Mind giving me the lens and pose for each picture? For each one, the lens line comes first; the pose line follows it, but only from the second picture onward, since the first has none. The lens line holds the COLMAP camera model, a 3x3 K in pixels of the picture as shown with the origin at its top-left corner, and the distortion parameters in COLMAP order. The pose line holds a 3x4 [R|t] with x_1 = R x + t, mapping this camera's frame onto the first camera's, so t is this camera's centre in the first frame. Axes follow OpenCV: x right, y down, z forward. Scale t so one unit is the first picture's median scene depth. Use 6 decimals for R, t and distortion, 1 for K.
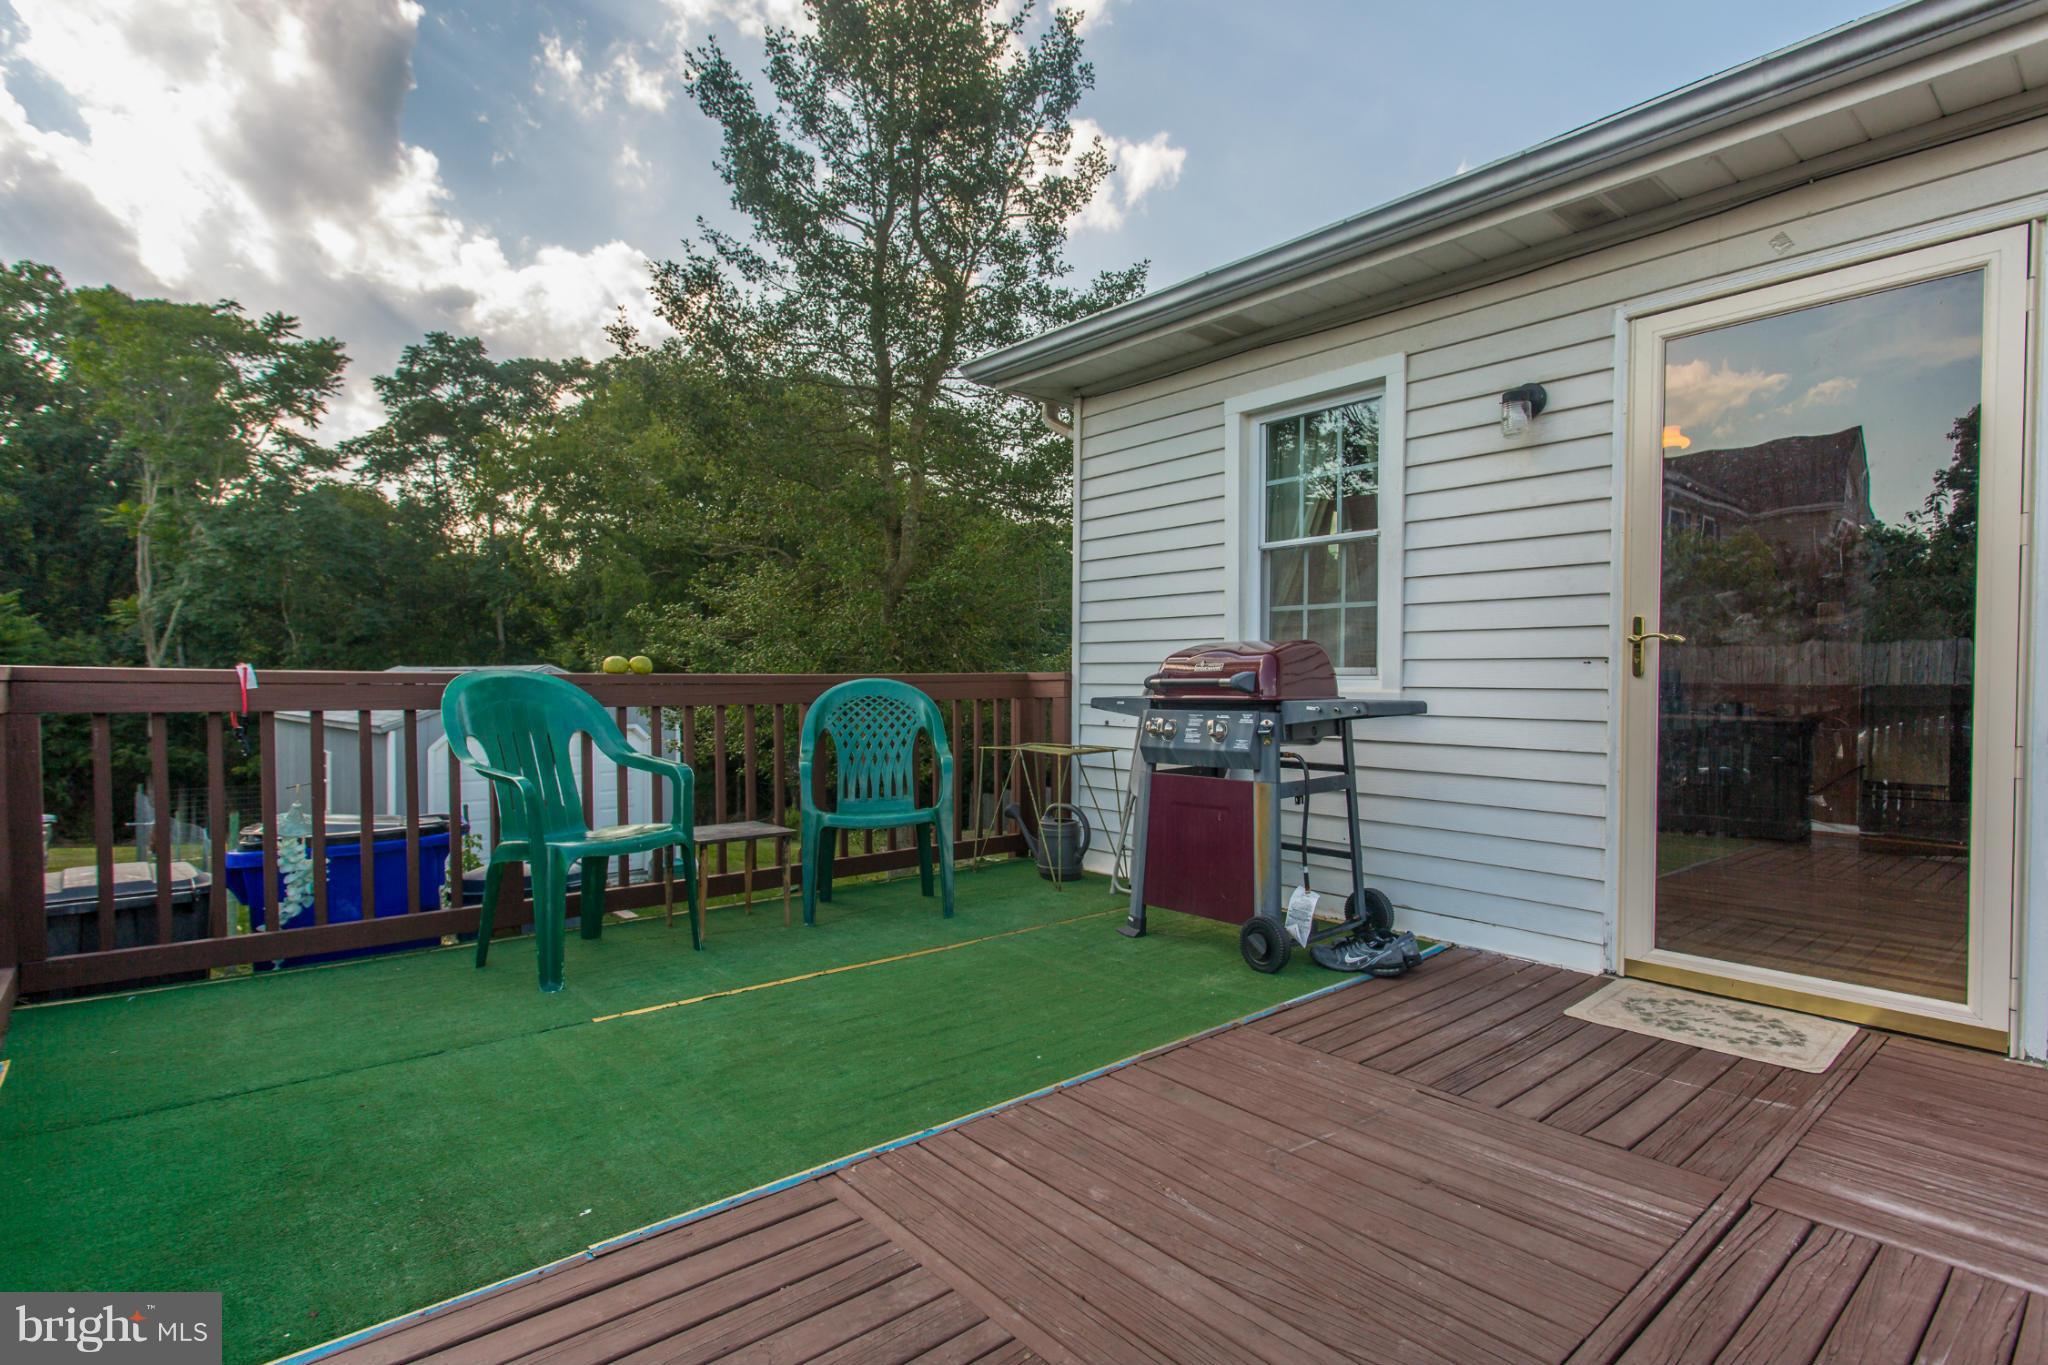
lens RADIAL K [[978.4, 0, 1022.7], [0, 978.4, 688.5], [0, 0, 1]] dist [0.001909, 0.000856]
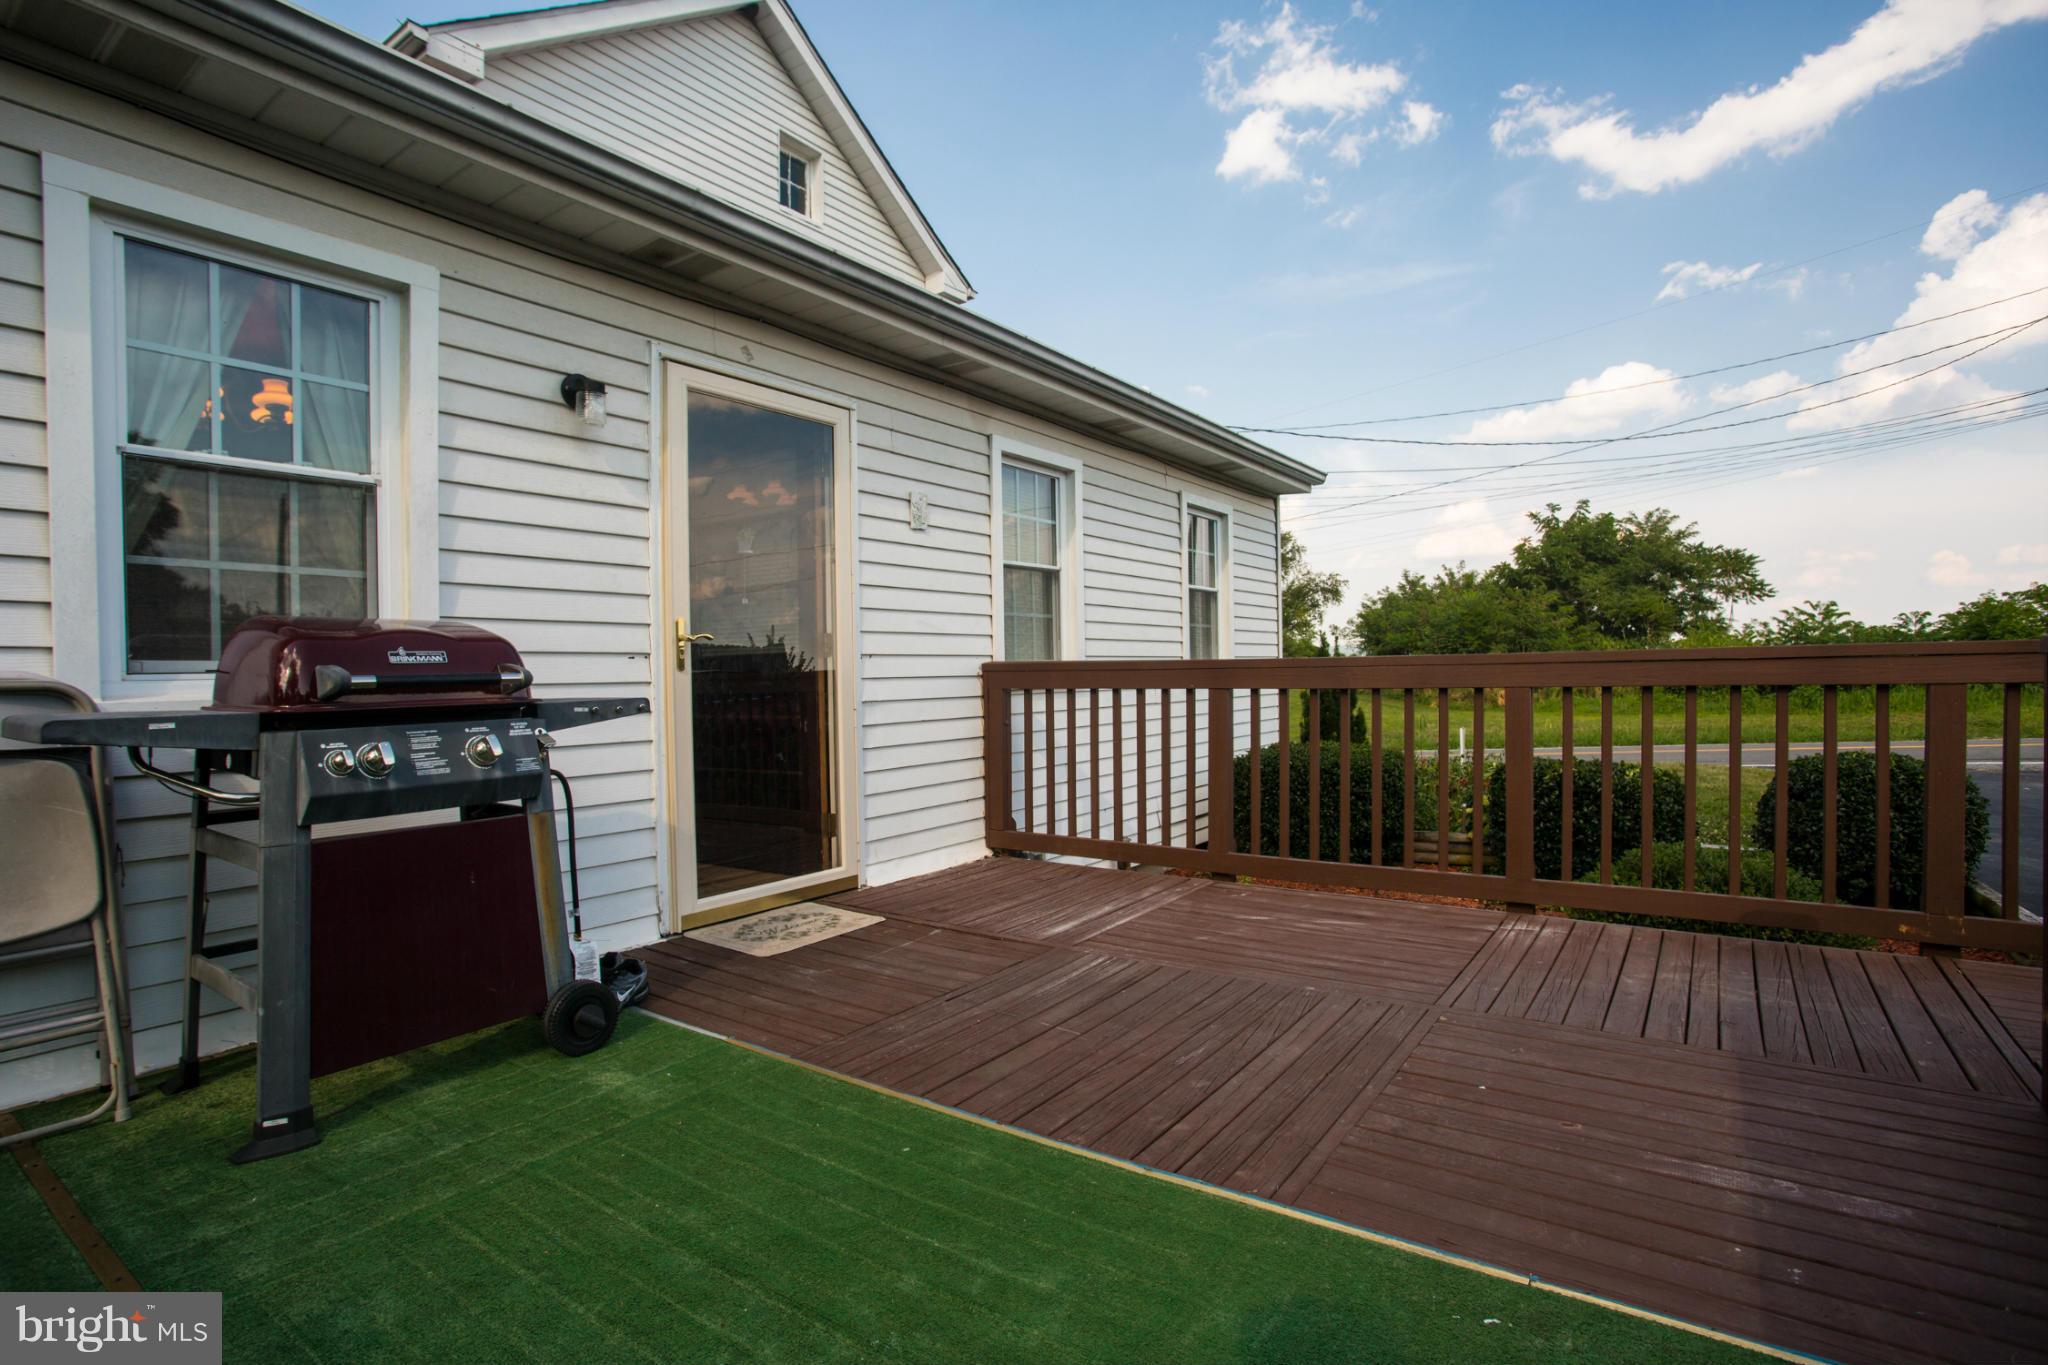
lens RADIAL K [[1086.3, 0, 1024.0], [0, 1086.3, 682.5], [0, 0, 1]] dist [-0.050925, 0.000941]
pose [[-0.283468, -0.009161, 0.958938, -0.915217], [0.017895, 0.999730, 0.014840, -0.013250], [-0.958815, 0.021367, -0.283228, 1.248285]]
